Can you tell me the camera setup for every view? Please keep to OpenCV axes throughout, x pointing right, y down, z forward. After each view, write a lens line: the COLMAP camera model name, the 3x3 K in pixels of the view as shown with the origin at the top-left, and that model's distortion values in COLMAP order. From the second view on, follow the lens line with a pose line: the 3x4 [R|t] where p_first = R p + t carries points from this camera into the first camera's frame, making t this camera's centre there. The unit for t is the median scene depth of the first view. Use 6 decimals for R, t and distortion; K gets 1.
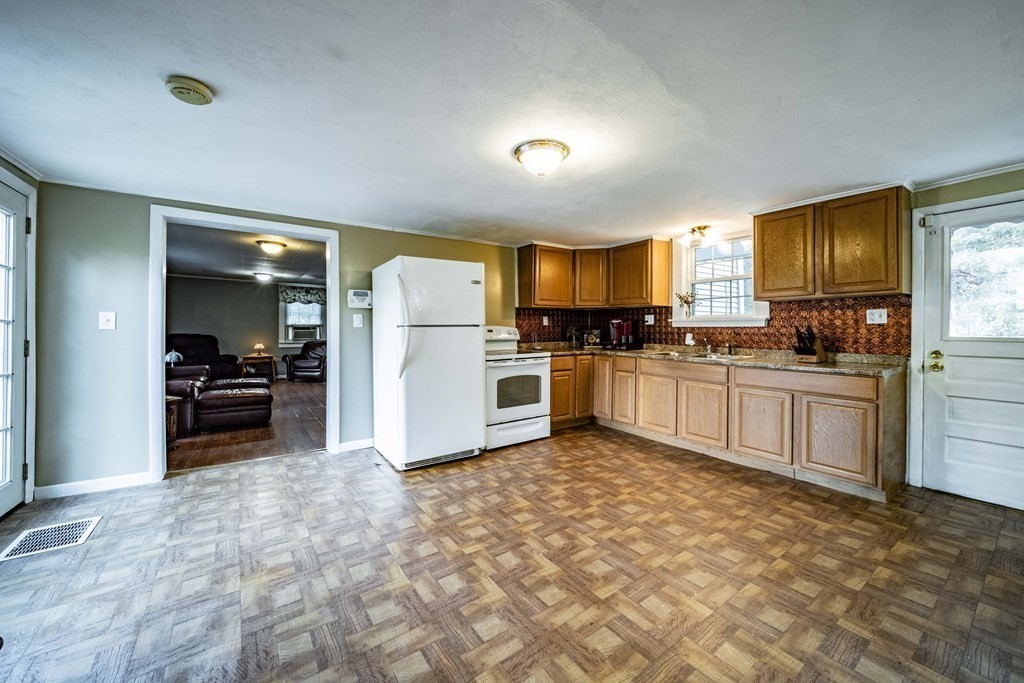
lens RADIAL K [[395.3, 0, 542.4], [0, 395.3, 332.2], [0, 0, 1]] dist [0.003498, -0.000473]
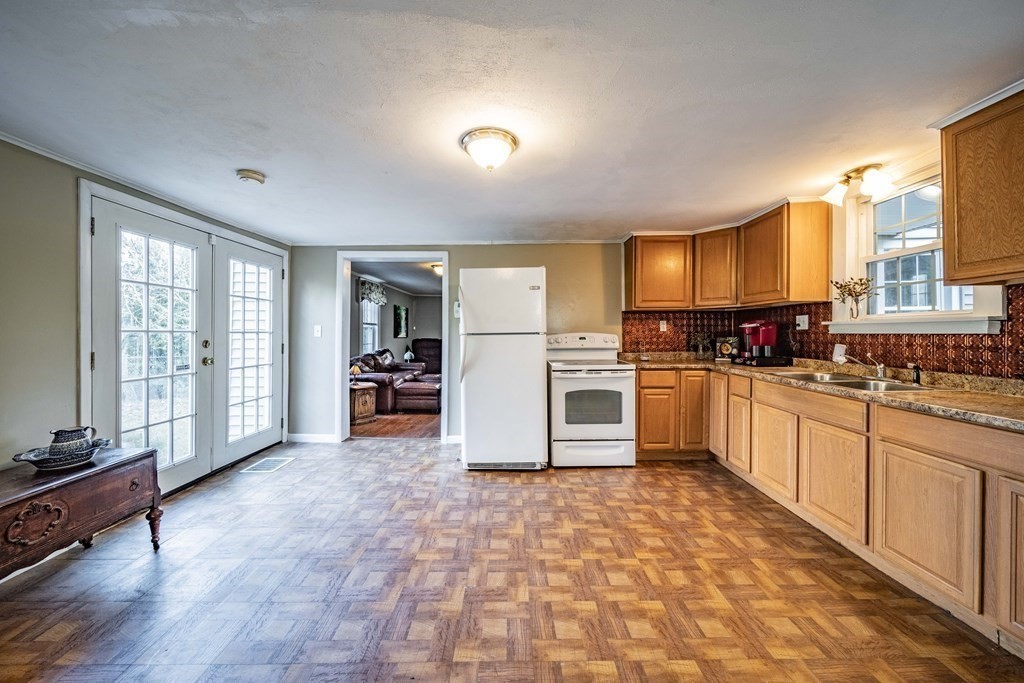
lens RADIAL K [[405.4, 0, 508.9], [0, 405.4, 337.0], [0, 0, 1]] dist [0.002058, -0.000805]
pose [[0.790673, 0.002447, -0.612234, 0.374325], [-0.001974, 0.999997, 0.001448, -0.008865], [0.612236, 0.000064, 0.790675, 0.188087]]
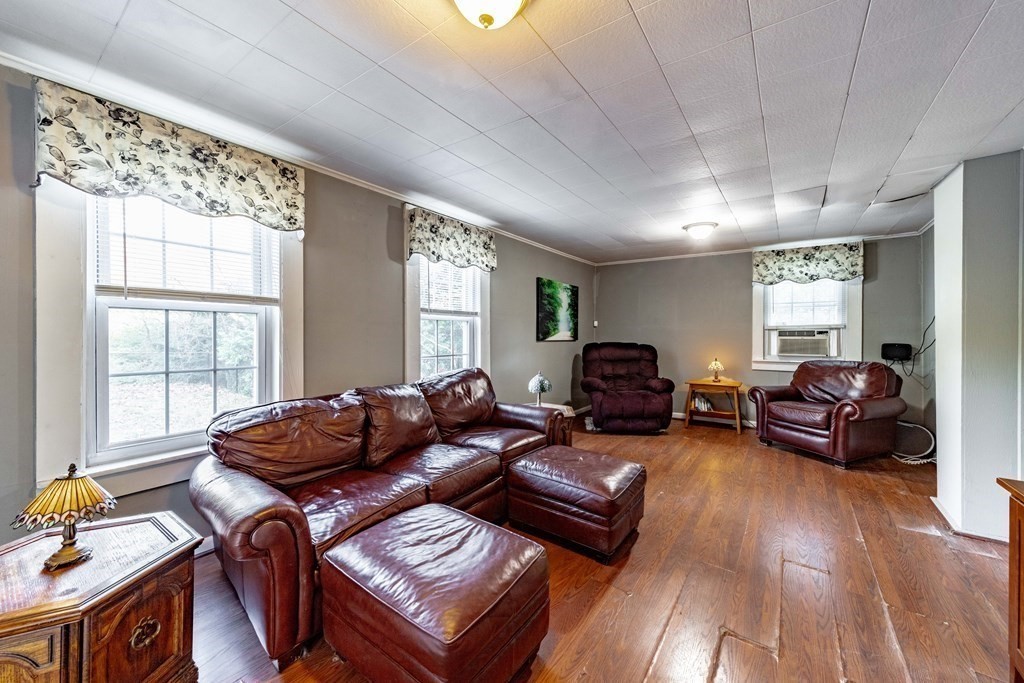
lens RADIAL K [[404.9, 0, 513.6], [0, 404.9, 339.0], [0, 0, 1]] dist [0.010355, 0.000368]
pose [[0.330631, 0.009701, -0.943710, -0.697775], [-0.000320, 0.999948, 0.010167, -0.022446], [0.943760, -0.003059, 0.330617, 1.424982]]
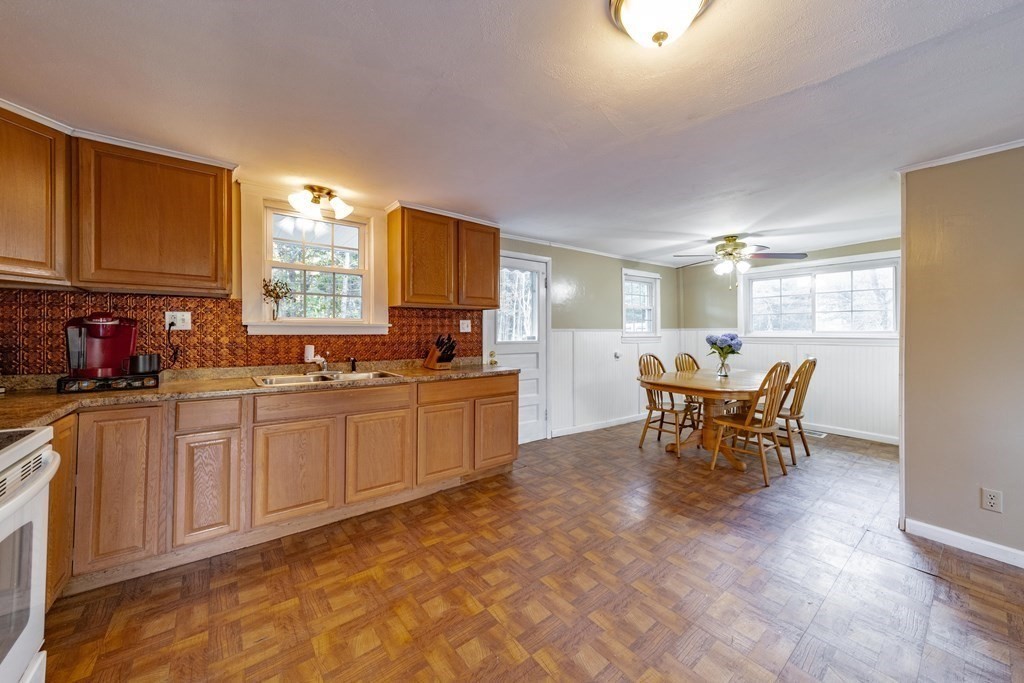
lens RADIAL K [[404.9, 0, 482.0], [0, 404.9, 329.0], [0, 0, 1]] dist [0.010355, 0.000368]
pose [[-0.025845, 0.007148, 0.999640, -0.327464], [0.007752, 0.999946, -0.006949, -0.017908], [-0.999636, 0.007570, -0.025899, 0.783421]]
